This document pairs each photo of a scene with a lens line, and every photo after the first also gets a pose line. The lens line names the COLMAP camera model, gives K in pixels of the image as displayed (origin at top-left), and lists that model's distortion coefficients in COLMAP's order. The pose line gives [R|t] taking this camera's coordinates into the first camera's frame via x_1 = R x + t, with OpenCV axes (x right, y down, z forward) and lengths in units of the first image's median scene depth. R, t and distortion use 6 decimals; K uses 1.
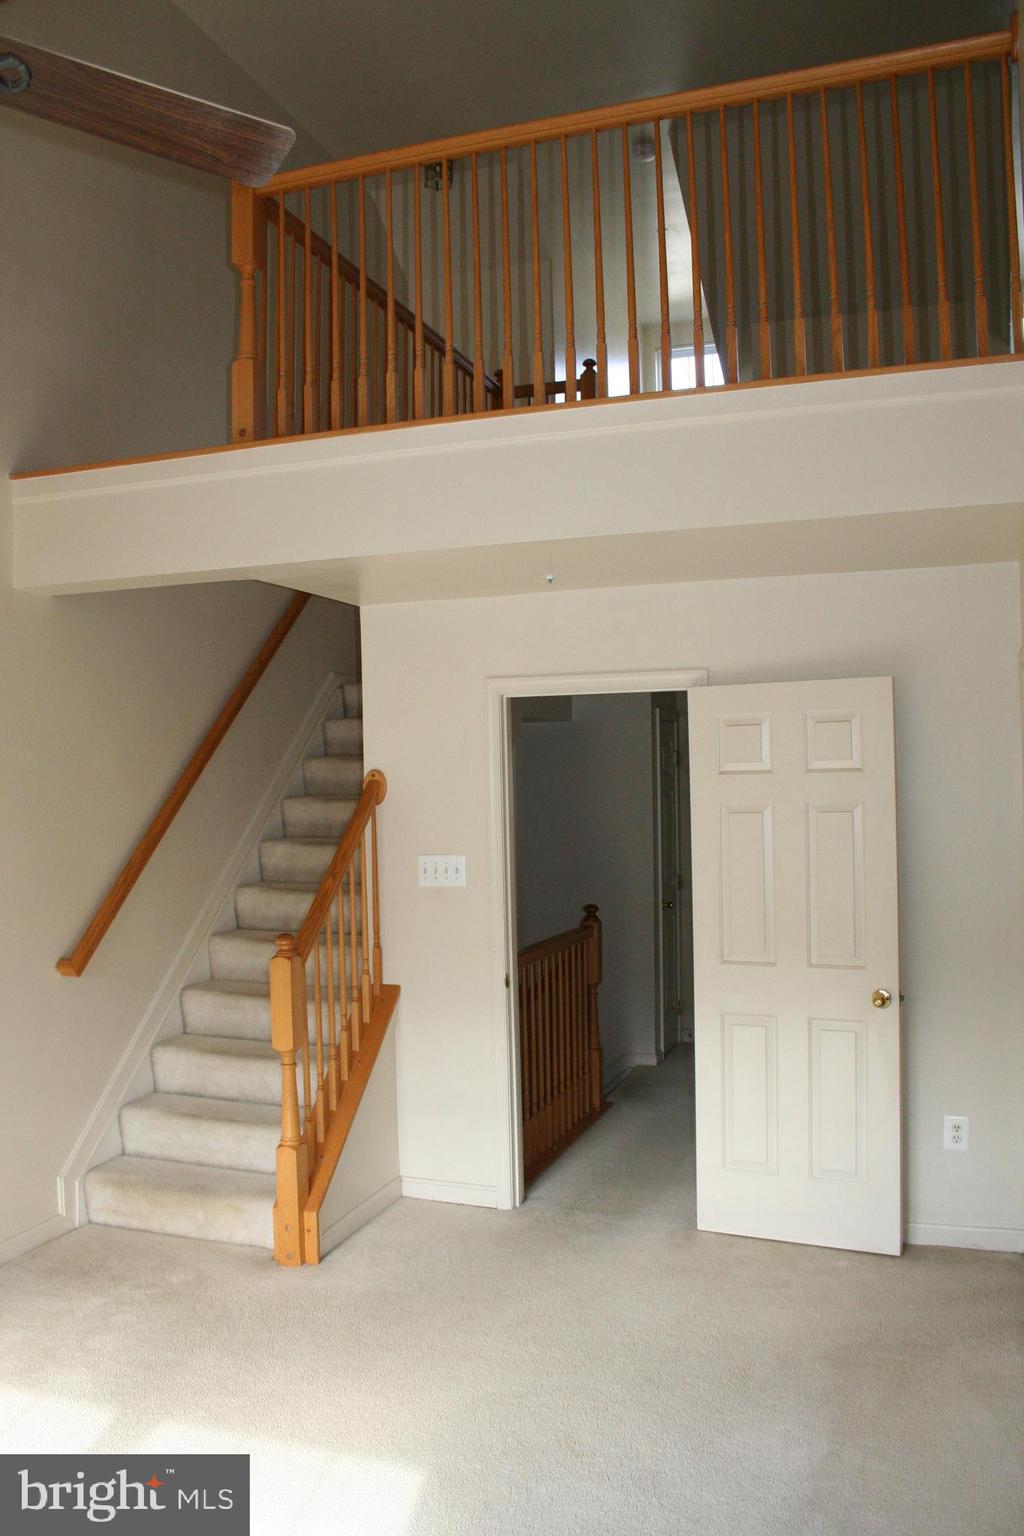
lens RADIAL K [[1292.6, 0, 506.1], [0, 1292.6, 784.6], [0, 0, 1]] dist [-0.145572, 0.123367]
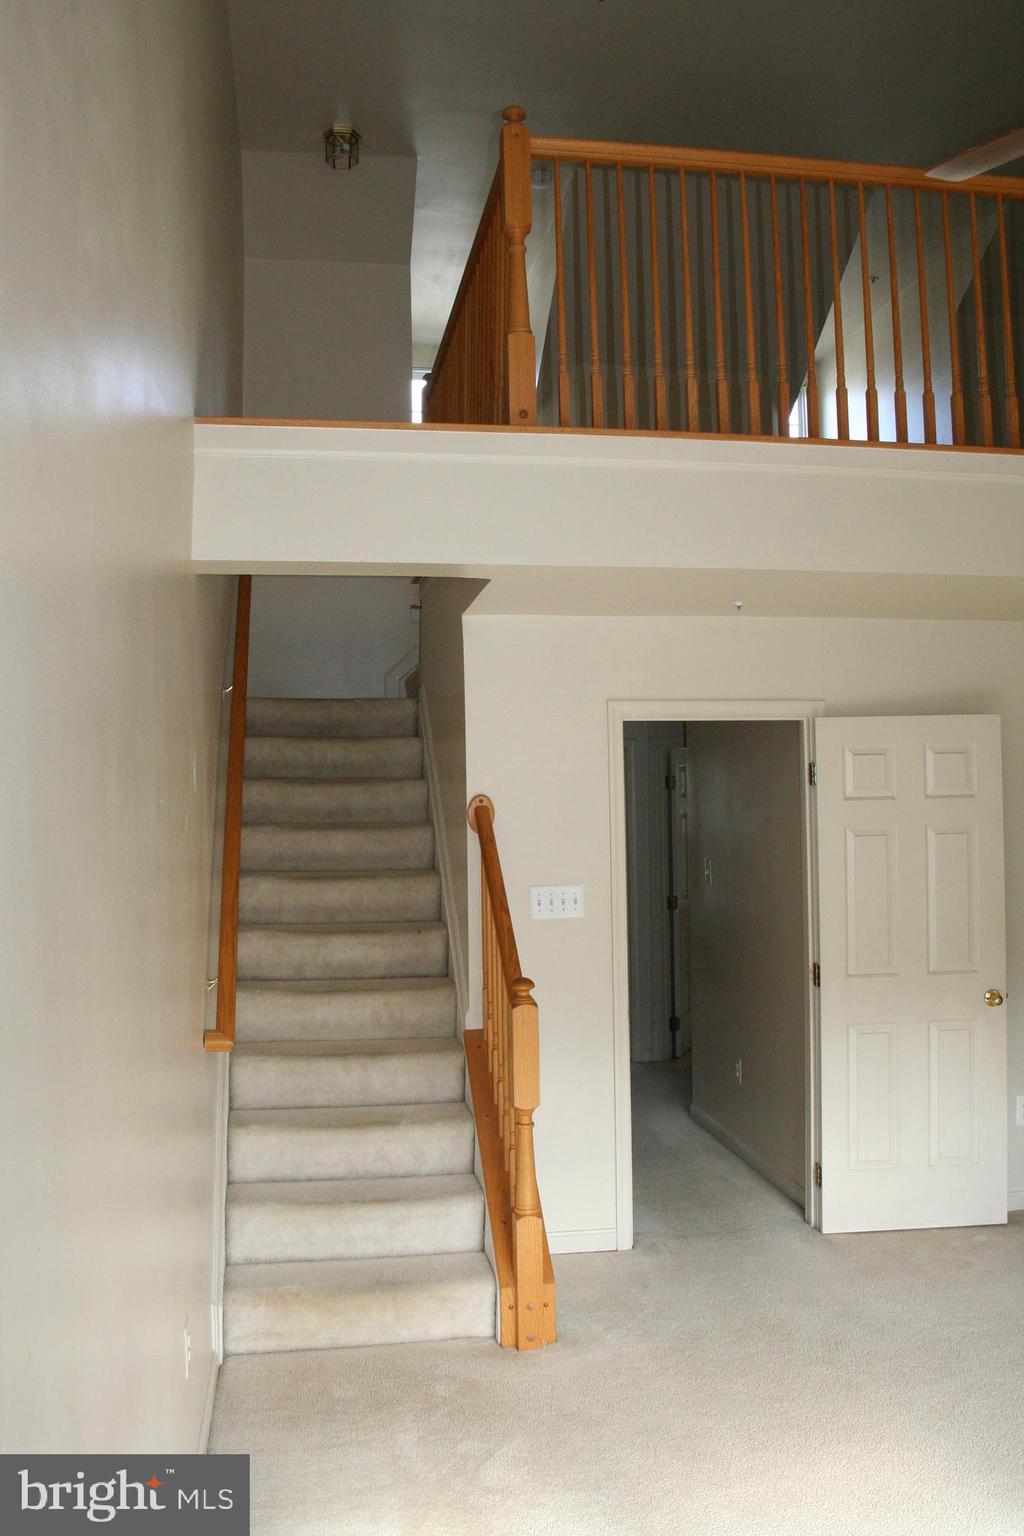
lens RADIAL K [[1292.6, 0, 512.5], [0, 1292.6, 772.8], [0, 0, 1]] dist [-0.145572, 0.123367]
pose [[0.866805, 0.015540, 0.498405, -0.599035], [0.002327, 0.999377, -0.035207, 0.005907], [-0.498642, 0.031677, 0.866229, 0.213020]]
